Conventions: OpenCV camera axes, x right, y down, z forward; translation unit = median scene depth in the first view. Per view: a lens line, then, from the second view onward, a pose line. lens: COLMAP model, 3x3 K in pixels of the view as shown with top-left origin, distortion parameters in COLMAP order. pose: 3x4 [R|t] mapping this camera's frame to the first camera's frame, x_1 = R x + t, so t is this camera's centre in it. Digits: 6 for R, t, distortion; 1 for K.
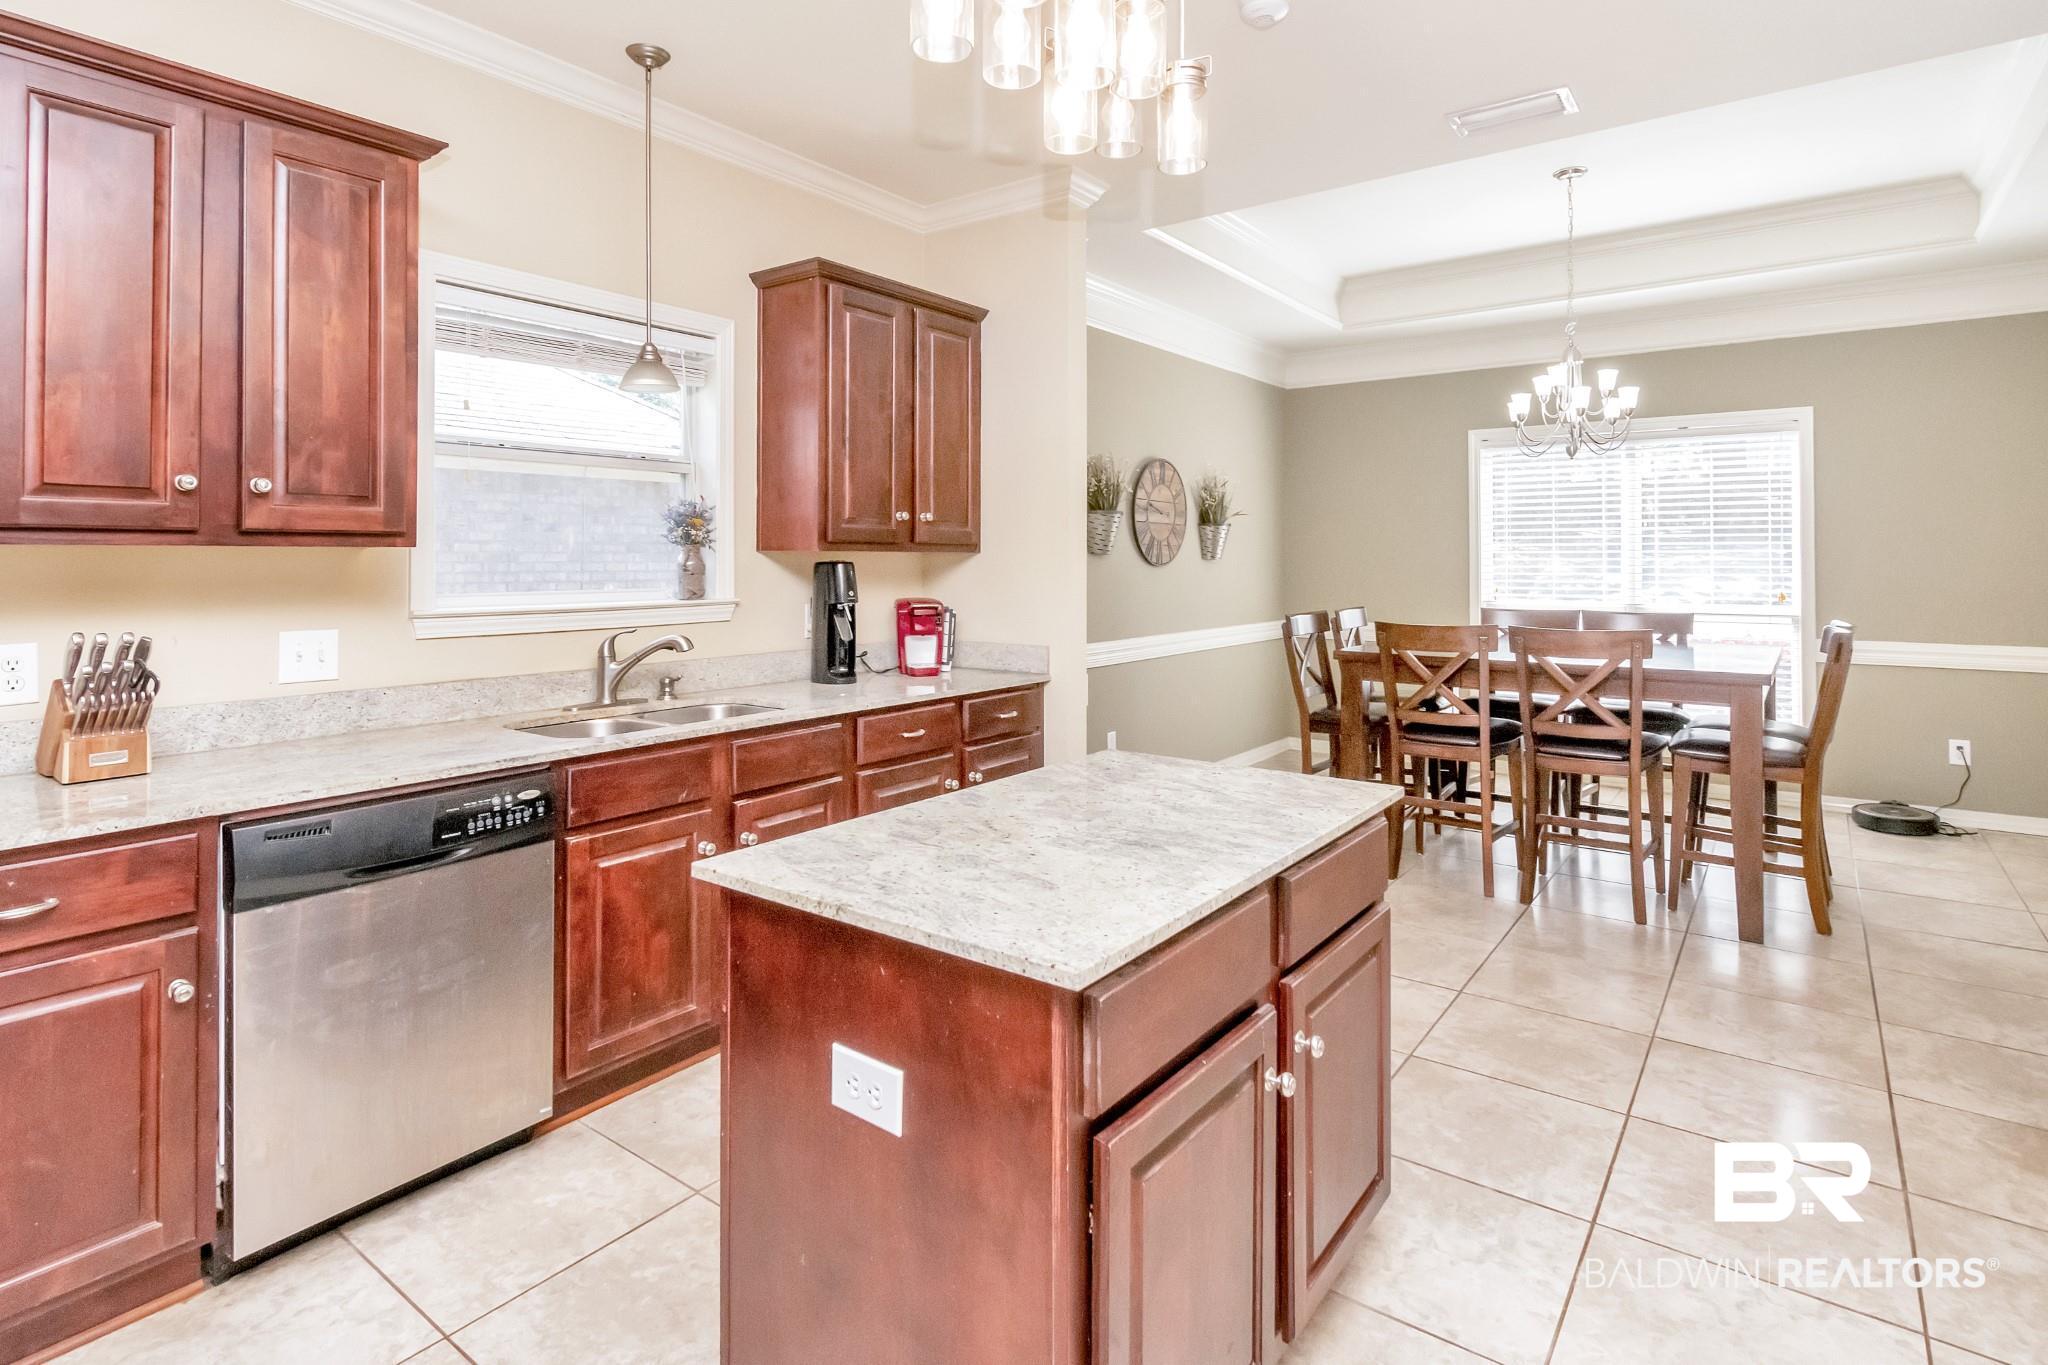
lens RADIAL K [[1040.4, 0, 1038.0], [0, 1040.4, 554.3], [0, 0, 1]] dist [0.001137, -0.000066]
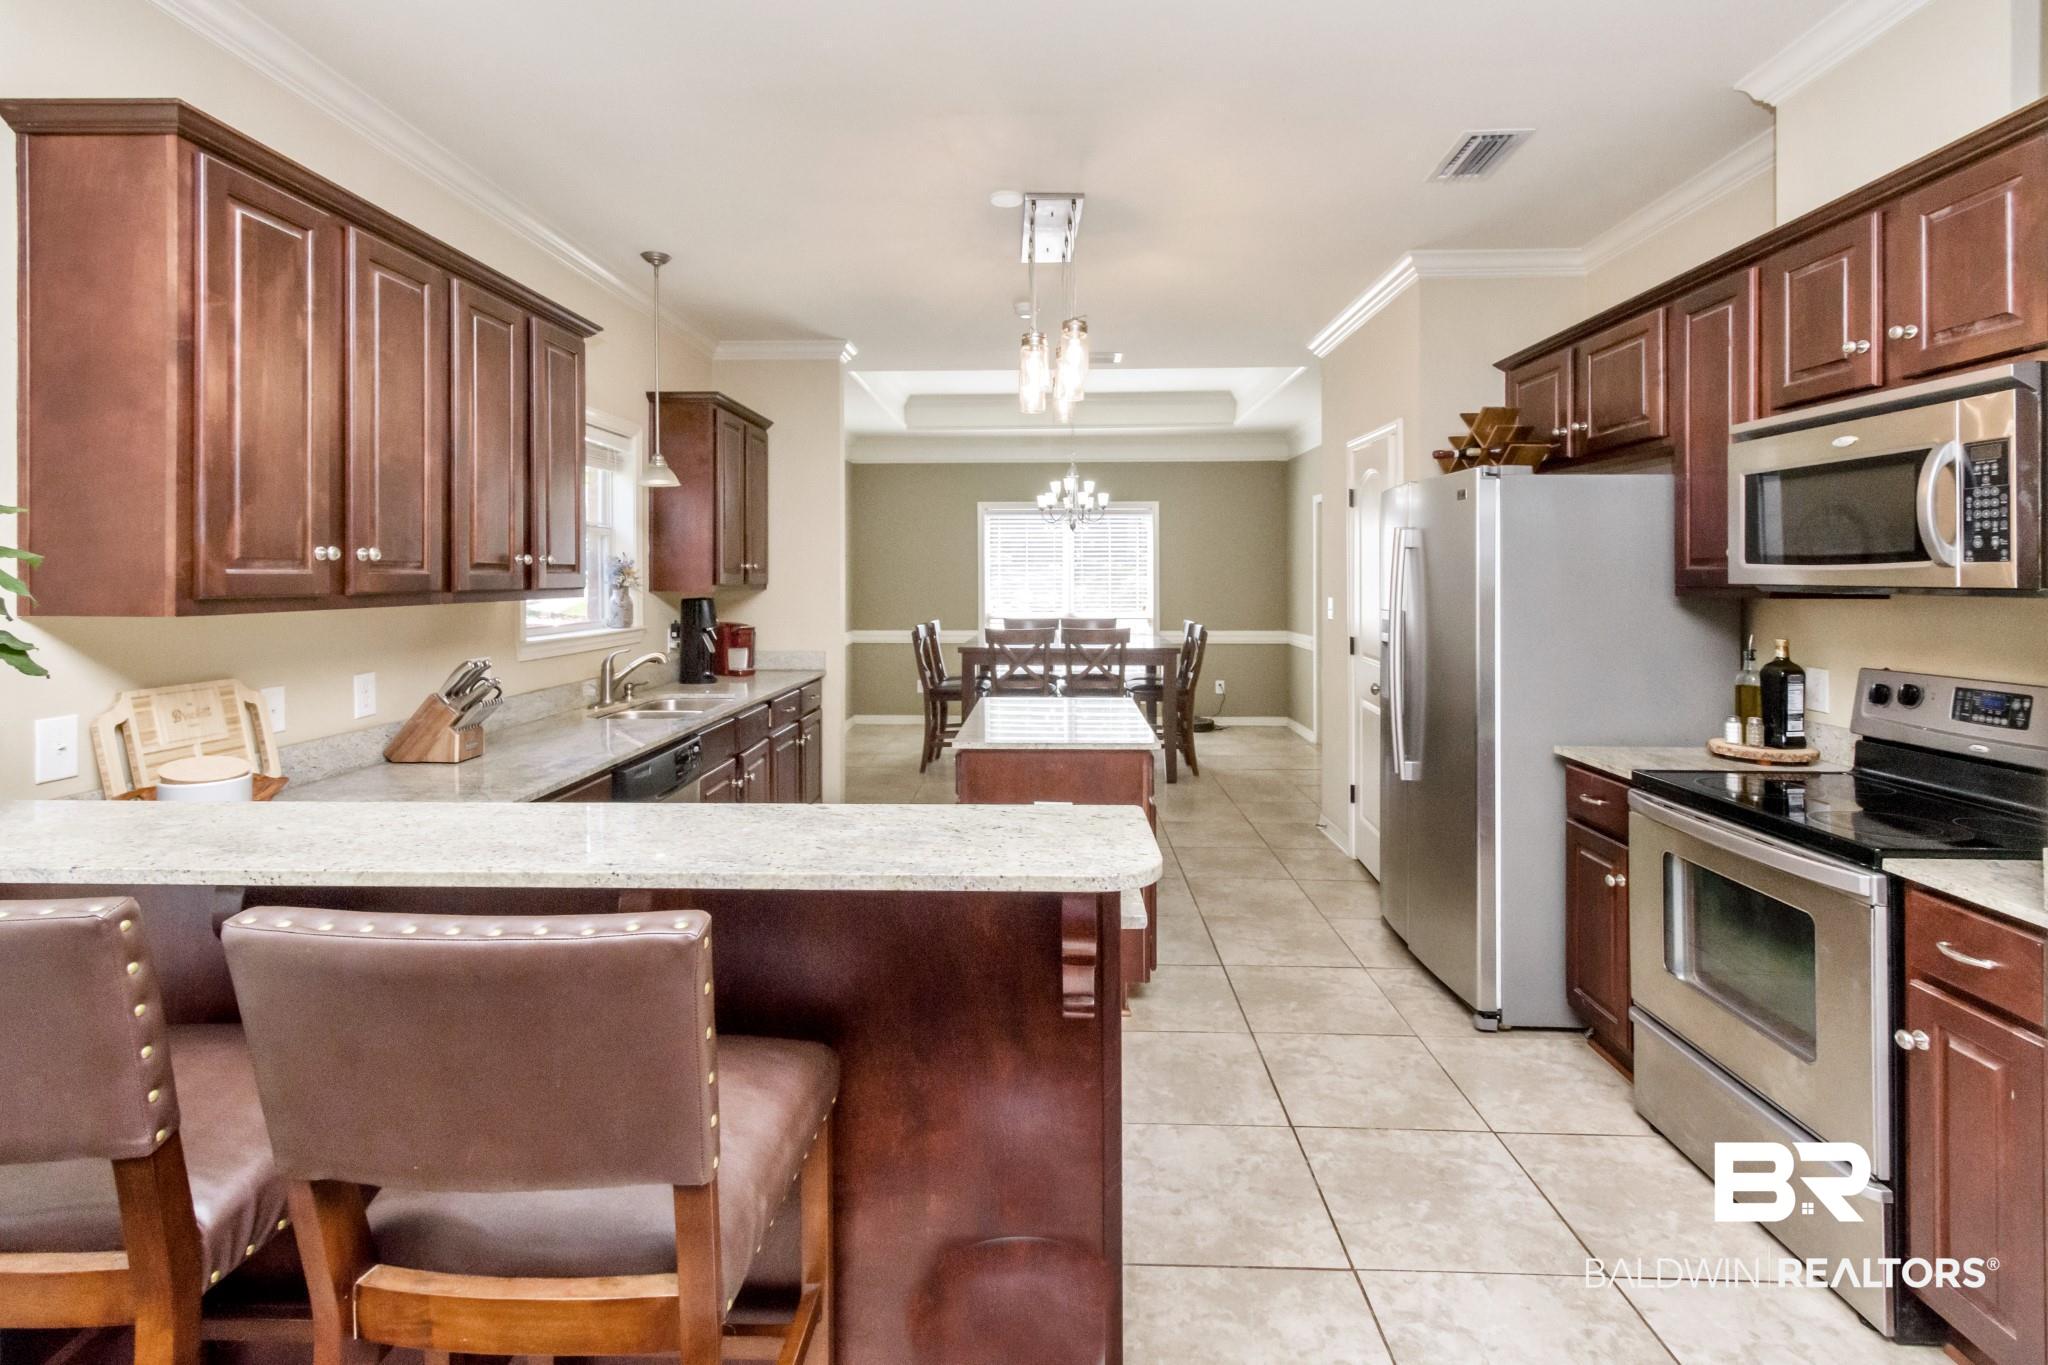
lens RADIAL K [[948.4, 0, 1027.7], [0, 948.4, 573.4], [0, 0, 1]] dist [0.001079, 0.000657]
pose [[0.819446, 0.000450, 0.573156, -0.514296], [-0.001524, 0.999998, 0.001393, -0.026440], [-0.573154, -0.002015, 0.819445, -0.287778]]
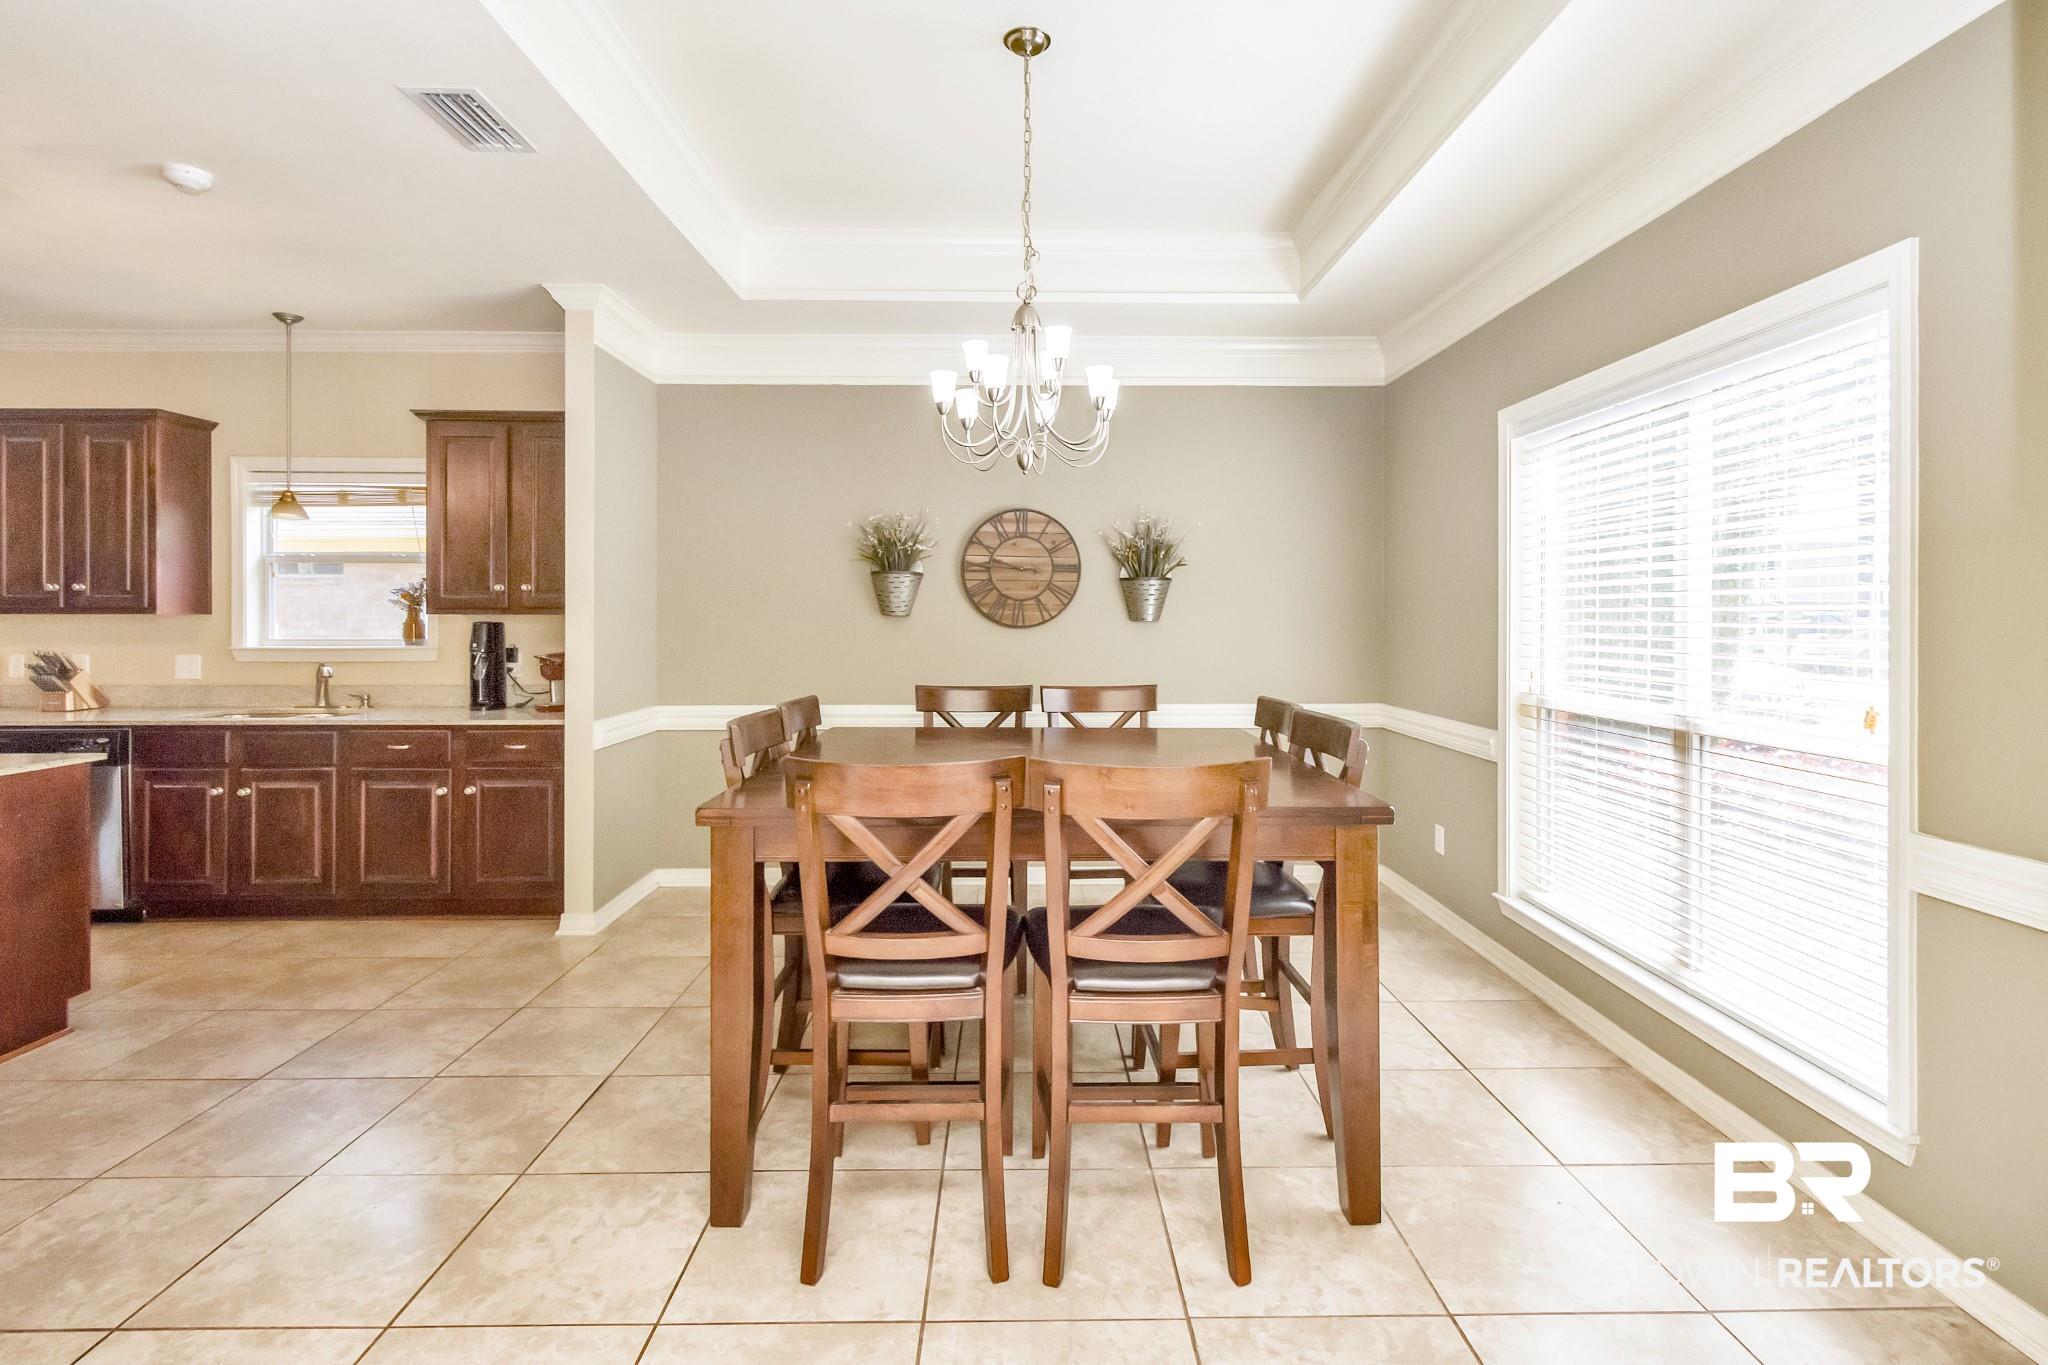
lens RADIAL K [[973.5, 0, 1044.0], [0, 973.5, 624.5], [0, 0, 1]] dist [0.001795, 0.000155]
pose [[0.617643, 0.007373, -0.786424, 1.156092], [0.002260, 0.999935, 0.011150, -0.002386], [0.786455, -0.008664, 0.617587, 0.710001]]
